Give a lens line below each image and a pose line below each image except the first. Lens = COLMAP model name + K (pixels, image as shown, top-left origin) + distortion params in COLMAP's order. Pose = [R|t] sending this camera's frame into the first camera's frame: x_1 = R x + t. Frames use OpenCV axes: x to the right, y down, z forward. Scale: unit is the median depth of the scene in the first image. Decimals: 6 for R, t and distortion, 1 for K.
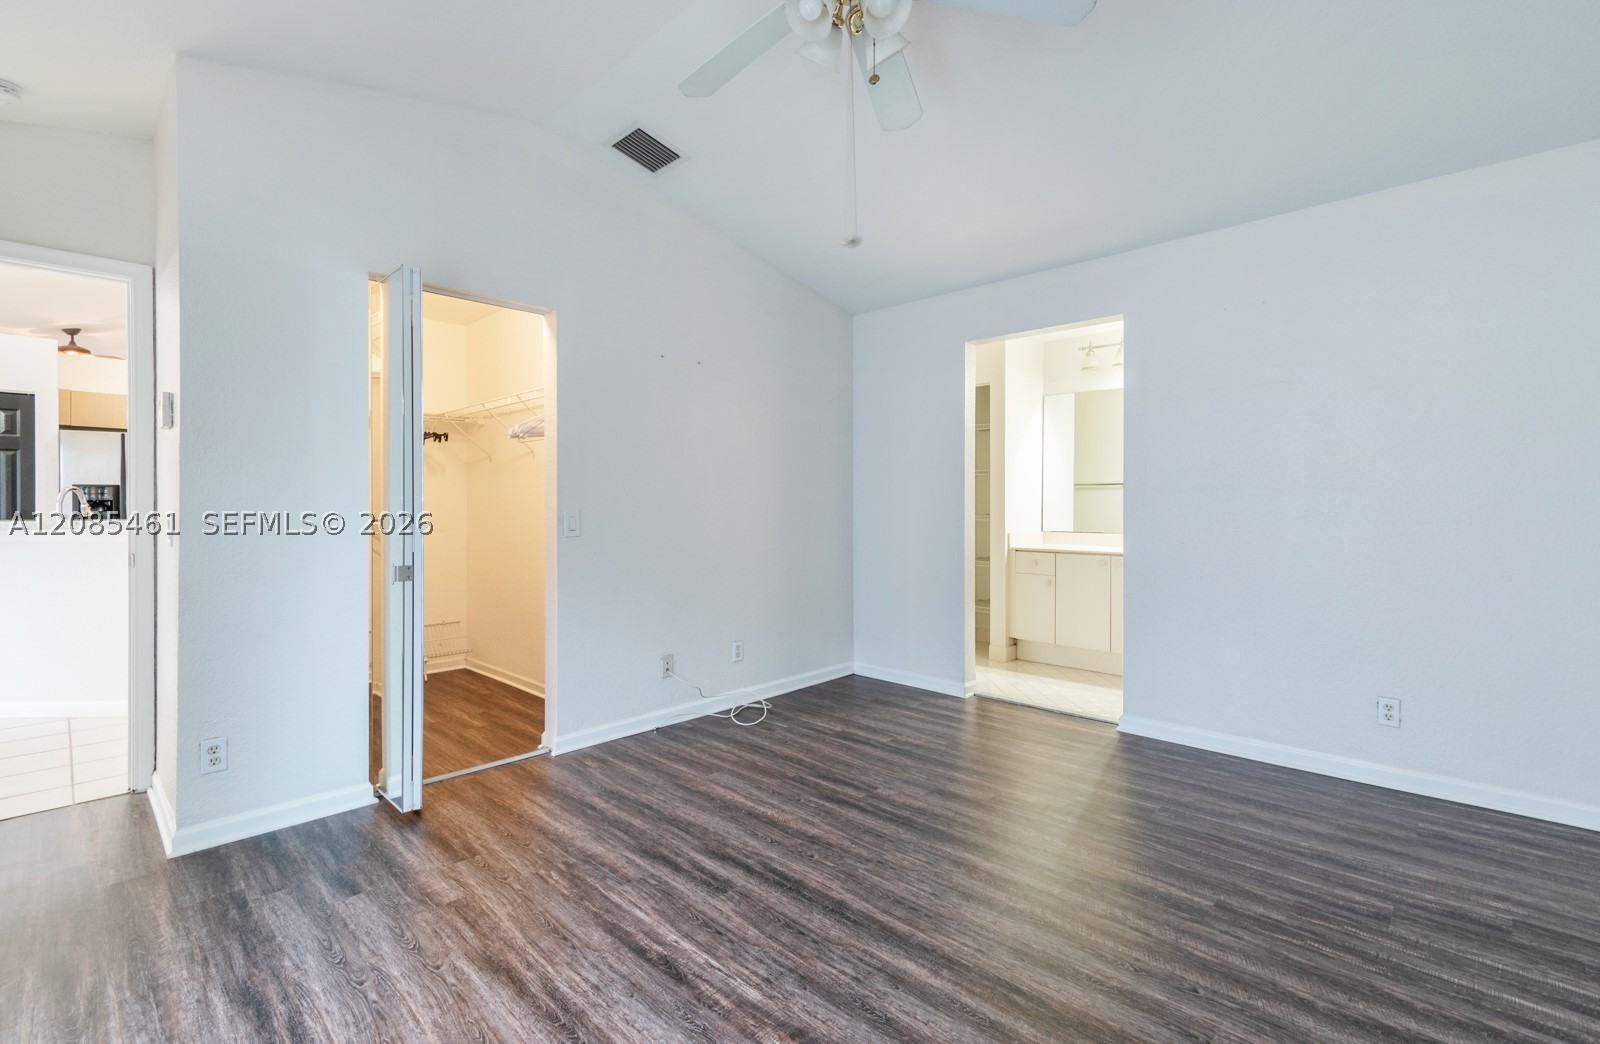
lens RADIAL K [[726.1, 0, 809.9], [0, 726.1, 522.2], [0, 0, 1]] dist [-0.000610, 0.000093]
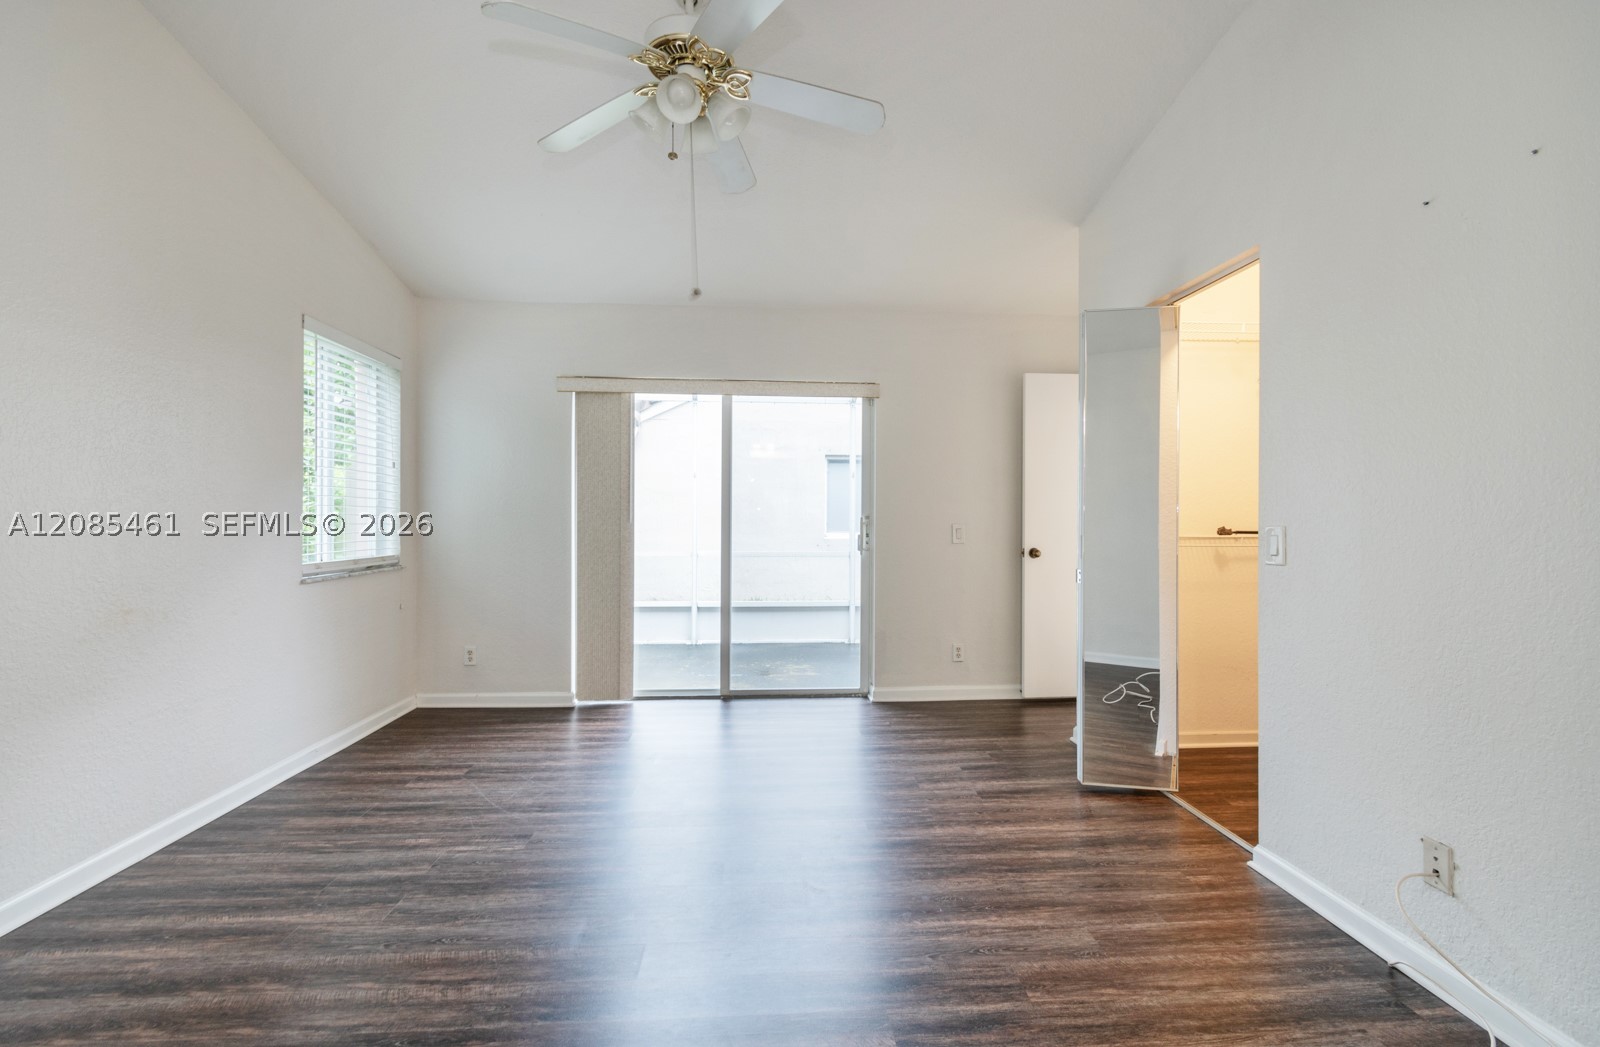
lens RADIAL K [[726.1, 0, 809.9], [0, 726.1, 523.7], [0, 0, 1]] dist [-0.000610, 0.000093]
pose [[-0.675885, 0.009408, -0.736947, 0.680078], [-0.014618, 0.999551, 0.026168, -0.042742], [0.736862, 0.028459, -0.675444, 1.667197]]
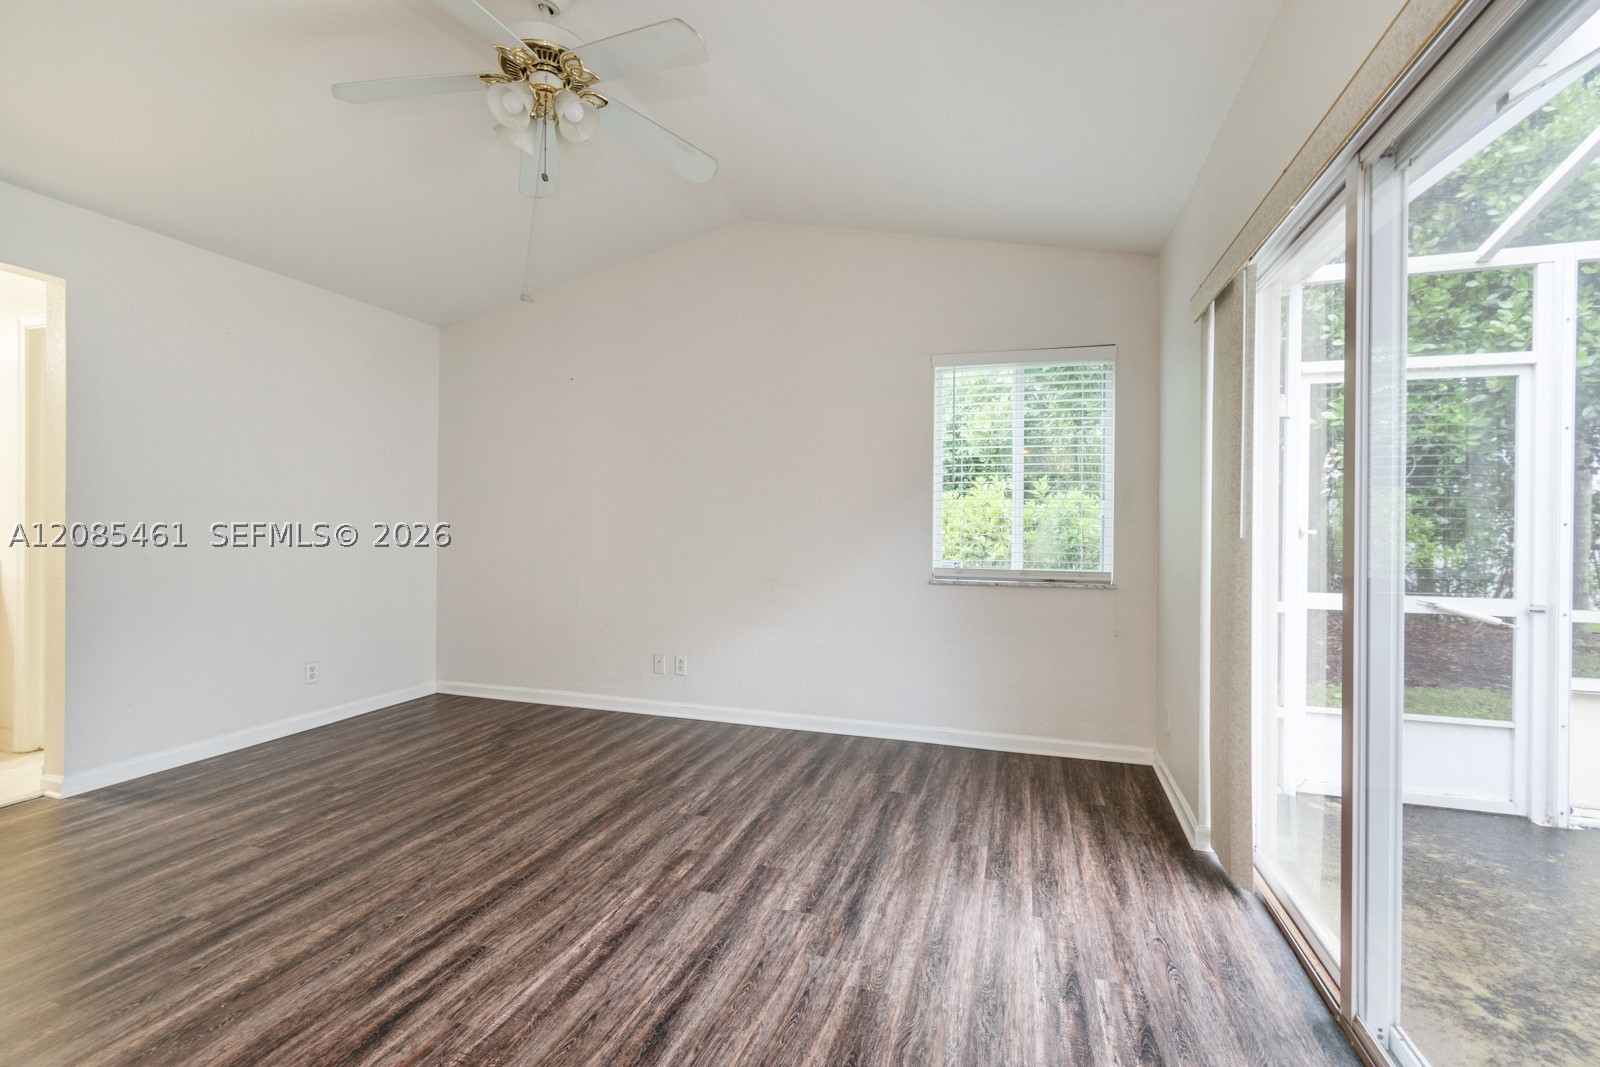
lens RADIAL K [[718.4, 0, 800.0], [0, 718.4, 533.5], [0, 0, 1]] dist [0.000898, -0.000144]
pose [[-0.442022, -0.015400, 0.896872, -1.039983], [0.008753, 0.999731, 0.021480, -0.028191], [-0.896961, 0.017345, -0.441769, 0.975728]]
